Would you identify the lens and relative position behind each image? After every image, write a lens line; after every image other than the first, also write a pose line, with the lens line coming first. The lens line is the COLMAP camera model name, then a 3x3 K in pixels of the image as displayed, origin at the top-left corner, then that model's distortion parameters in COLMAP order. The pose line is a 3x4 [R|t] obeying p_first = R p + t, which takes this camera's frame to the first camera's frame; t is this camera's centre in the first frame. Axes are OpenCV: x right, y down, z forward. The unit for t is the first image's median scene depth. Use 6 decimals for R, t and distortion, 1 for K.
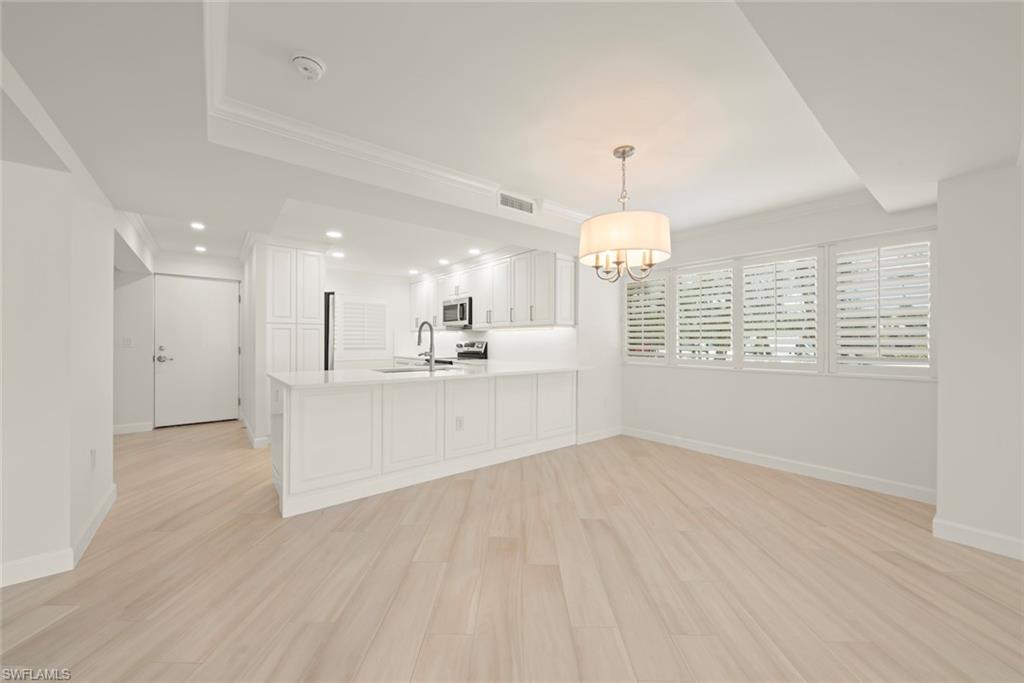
lens RADIAL K [[379.9, 0, 511.7], [0, 379.9, 342.8], [0, 0, 1]] dist [-0.000259, -0.000011]
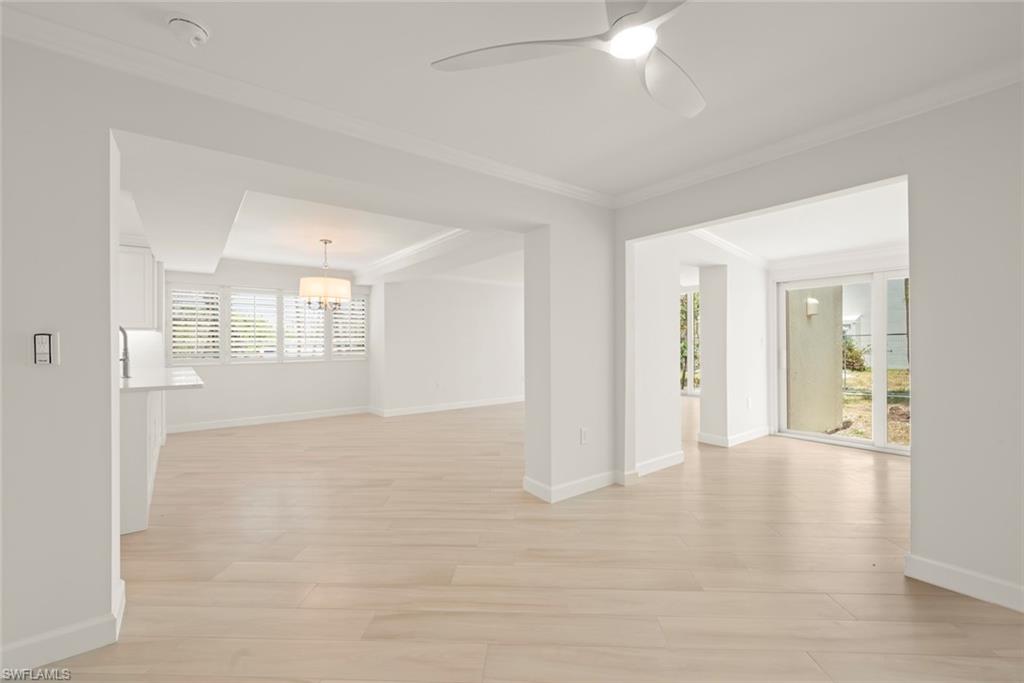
lens RADIAL K [[423.0, 0, 512.0], [0, 423.0, 341.5], [0, 0, 1]] dist [-0.000177, -0.000044]
pose [[0.023836, 0.000719, 0.999716, -0.922297], [0.010727, 0.999942, -0.000975, -0.001800], [-0.999658, 0.010747, 0.023827, 0.025430]]
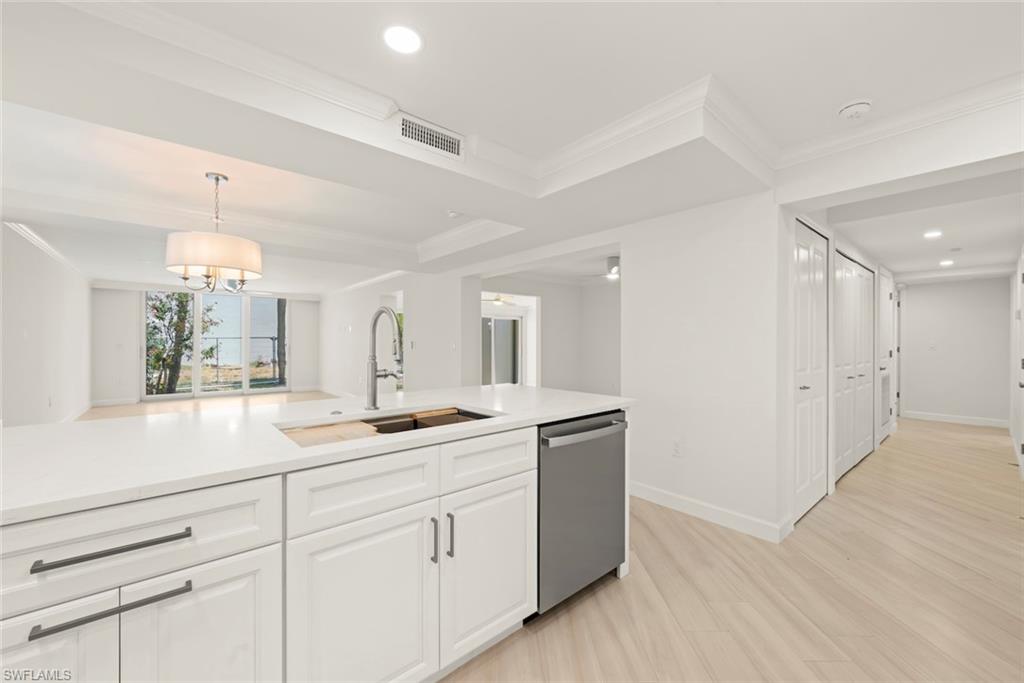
lens RADIAL K [[401.3, 0, 511.4], [0, 401.3, 343.3], [0, 0, 1]] dist [0.001761, 0.000244]
pose [[-0.999708, -0.003755, -0.023882, -0.289936], [-0.003952, 0.999959, 0.008207, -0.014482], [0.023850, 0.008299, -0.999681, 1.158471]]
